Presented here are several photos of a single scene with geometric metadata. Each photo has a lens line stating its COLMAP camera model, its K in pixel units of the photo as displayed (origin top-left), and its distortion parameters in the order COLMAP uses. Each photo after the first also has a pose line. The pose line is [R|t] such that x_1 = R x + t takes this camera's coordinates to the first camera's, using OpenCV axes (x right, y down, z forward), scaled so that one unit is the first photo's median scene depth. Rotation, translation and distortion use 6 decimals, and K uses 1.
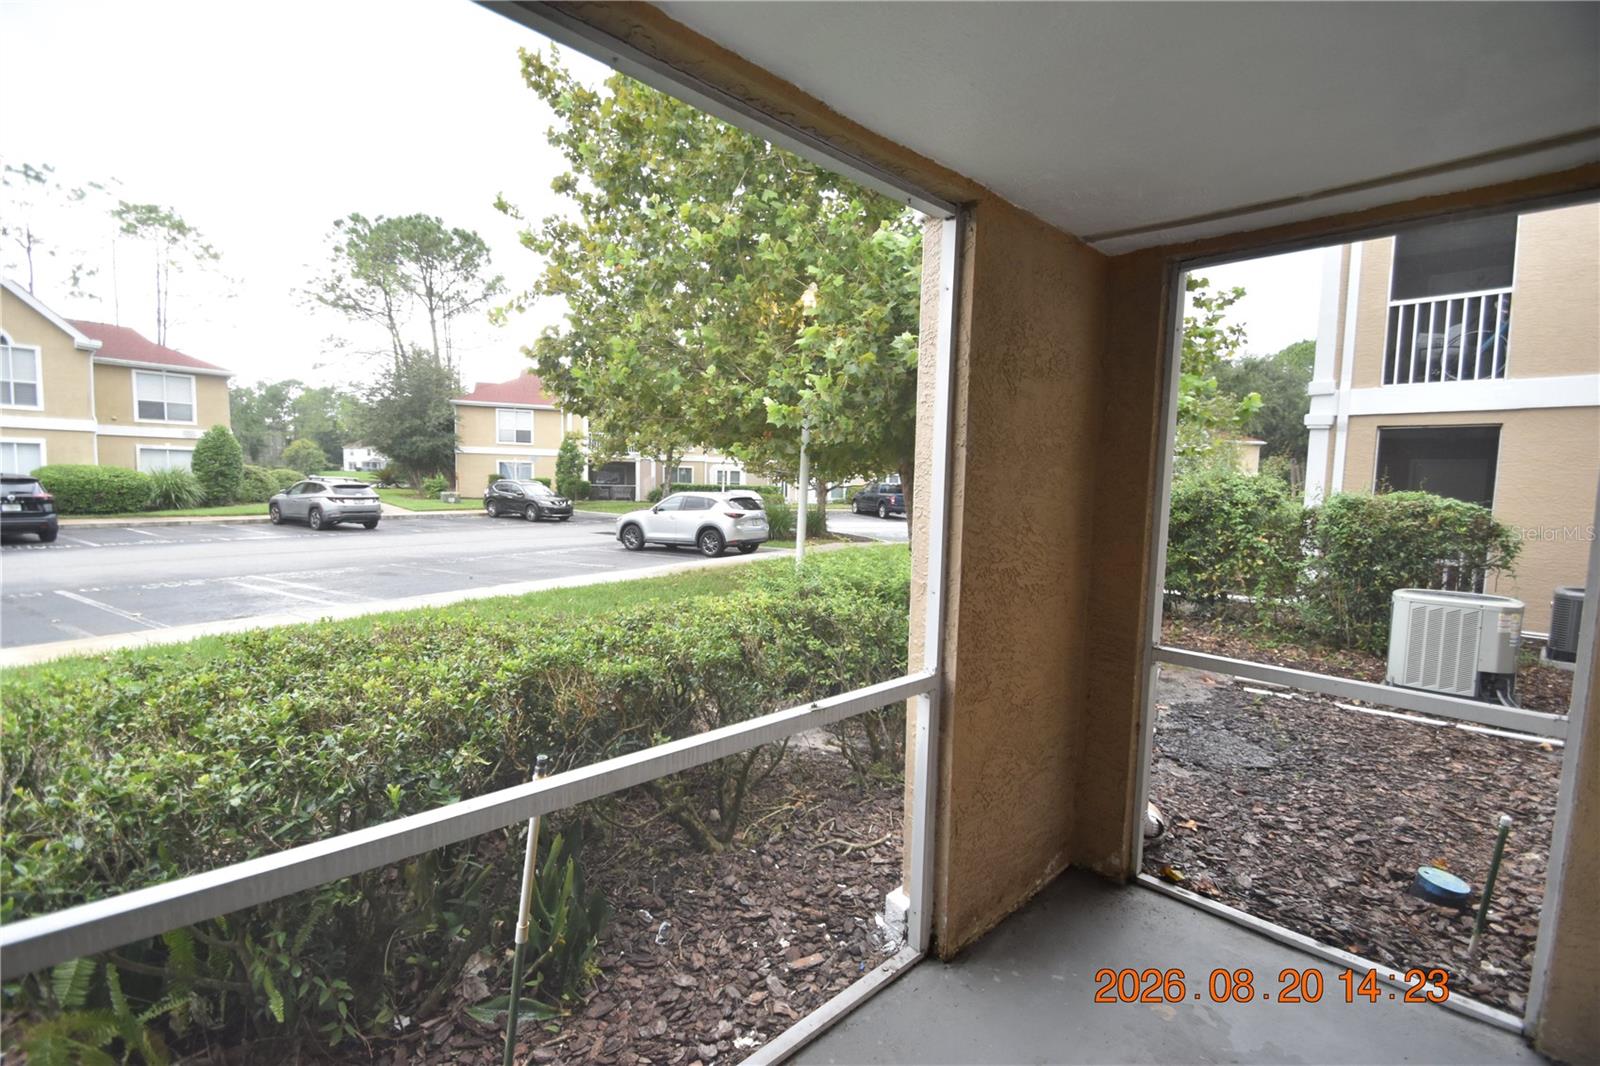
lens RADIAL K [[700.8, 0, 791.5], [0, 700.8, 541.9], [0, 0, 1]] dist [0.016463, -0.017529]
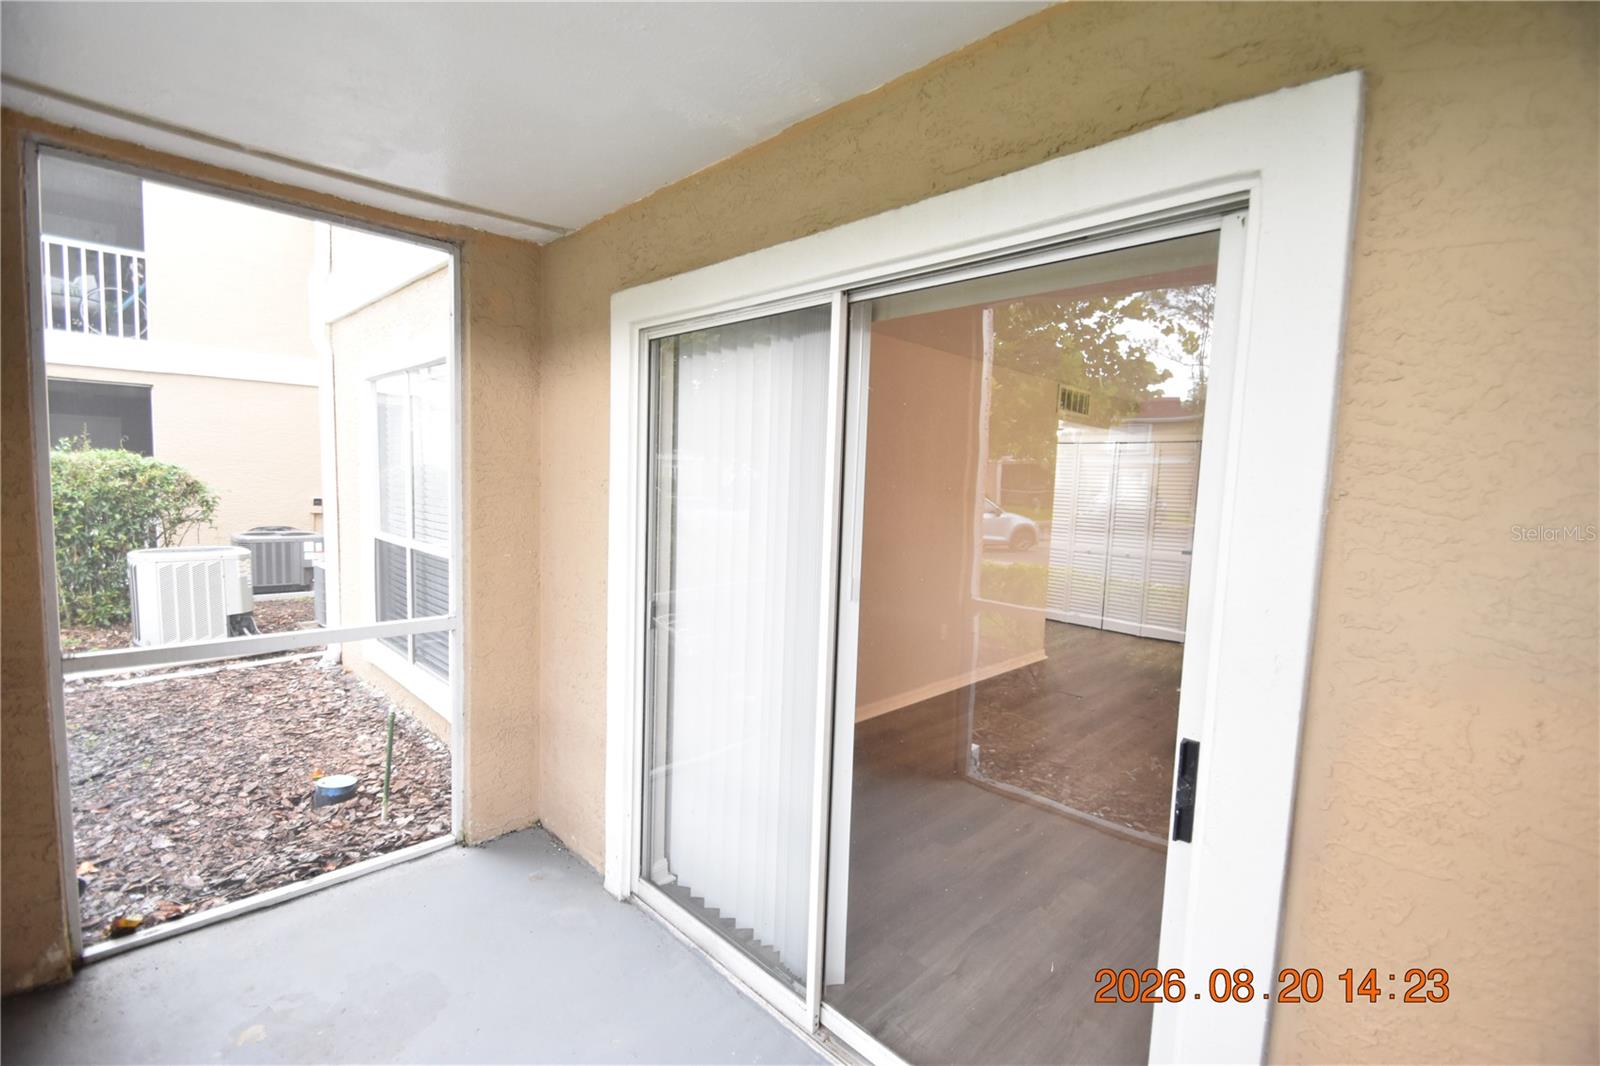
lens RADIAL K [[700.8, 0, 791.5], [0, 700.8, 541.9], [0, 0, 1]] dist [0.016463, -0.017529]
pose [[-0.016989, -0.113986, 0.993337, -0.187188], [0.052918, 0.991985, 0.114736, -0.015476], [-0.998454, 0.054515, -0.010821, 0.178947]]
